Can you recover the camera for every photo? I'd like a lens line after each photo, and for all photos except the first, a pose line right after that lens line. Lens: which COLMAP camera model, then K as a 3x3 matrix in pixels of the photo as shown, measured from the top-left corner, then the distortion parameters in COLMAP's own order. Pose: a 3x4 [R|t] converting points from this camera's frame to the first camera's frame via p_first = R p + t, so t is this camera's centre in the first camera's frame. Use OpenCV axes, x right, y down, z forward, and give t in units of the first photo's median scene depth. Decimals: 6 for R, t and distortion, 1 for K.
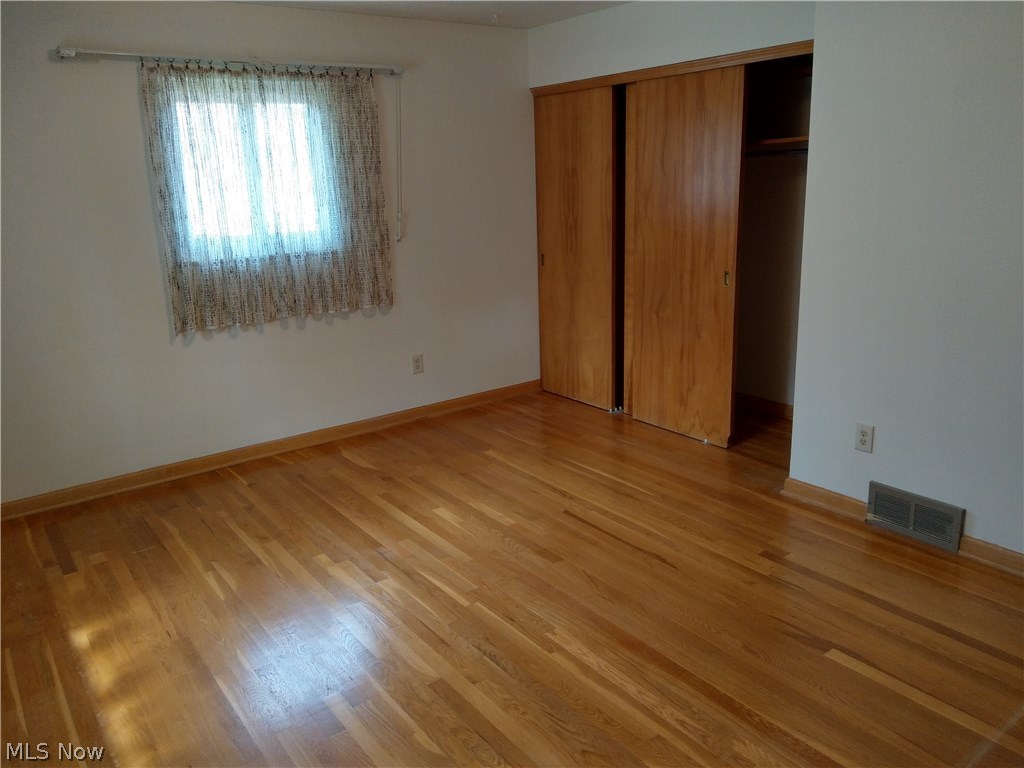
lens RADIAL K [[780.0, 0, 512.0], [0, 780.0, 384.0], [0, 0, 1]] dist [0.005148, -0.005218]
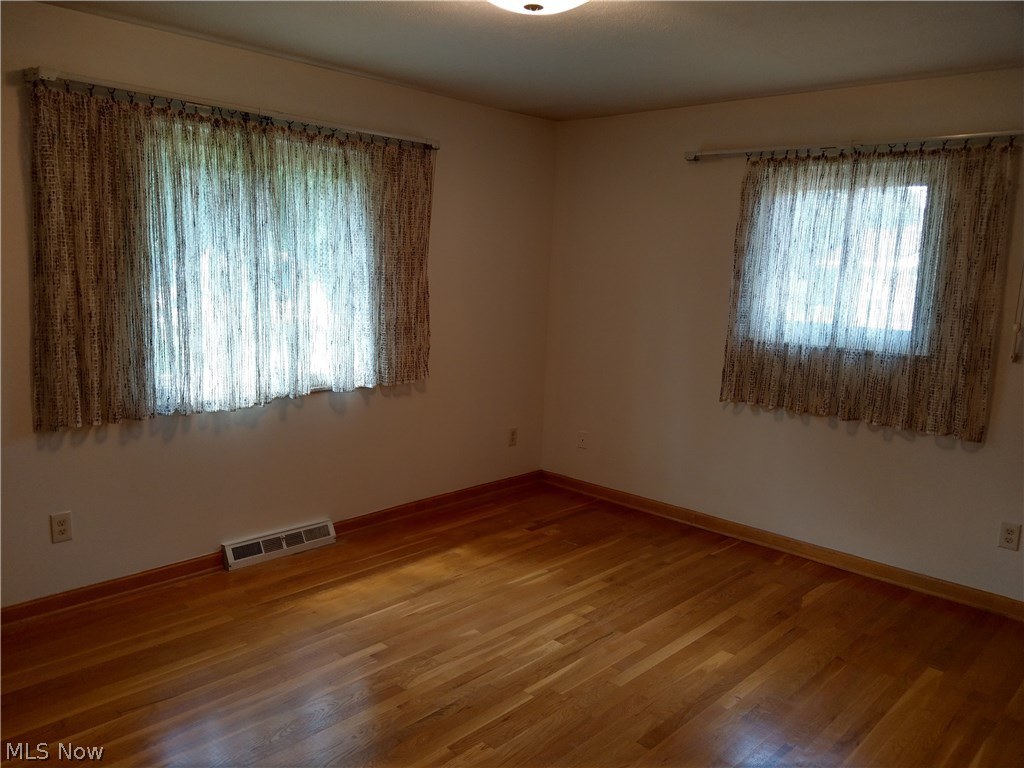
lens RADIAL K [[801.1, 0, 512.0], [0, 801.1, 384.0], [0, 0, 1]] dist [0.007940, -0.000349]
pose [[0.170983, 0.197103, -0.965357, 0.605425], [-0.304202, 0.942478, 0.138552, -0.152609], [0.937137, 0.269974, 0.221107, 0.485381]]
